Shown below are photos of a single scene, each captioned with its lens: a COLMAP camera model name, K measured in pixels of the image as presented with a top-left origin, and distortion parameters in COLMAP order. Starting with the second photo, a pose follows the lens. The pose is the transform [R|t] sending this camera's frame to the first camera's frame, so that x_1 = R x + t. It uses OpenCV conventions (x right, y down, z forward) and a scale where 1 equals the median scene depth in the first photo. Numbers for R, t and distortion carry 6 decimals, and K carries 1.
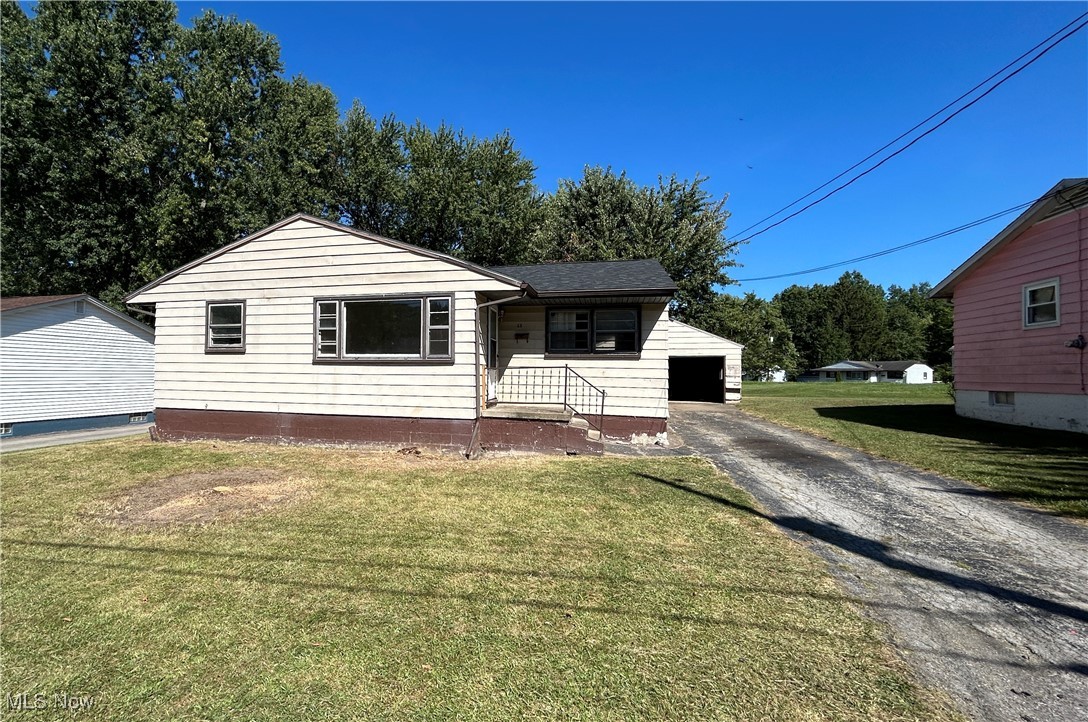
lens RADIAL K [[430.0, 0, 534.3], [0, 430.0, 364.9], [0, 0, 1]] dist [0.006189, -0.000272]
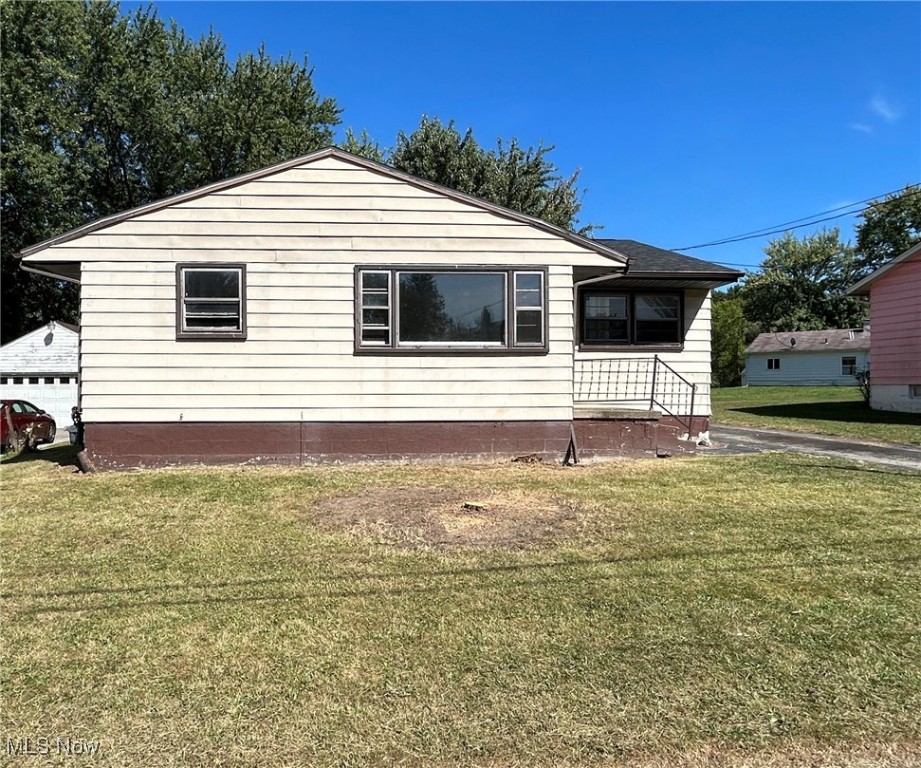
lens RADIAL K [[547.1, 0, 459.3], [0, 547.1, 383.2], [0, 0, 1]] dist [0.008593, -0.003292]
pose [[0.960046, -0.014618, 0.279462, -0.599824], [0.008532, 0.999700, 0.022980, 0.026586], [-0.279714, -0.019677, 0.959882, 0.039397]]
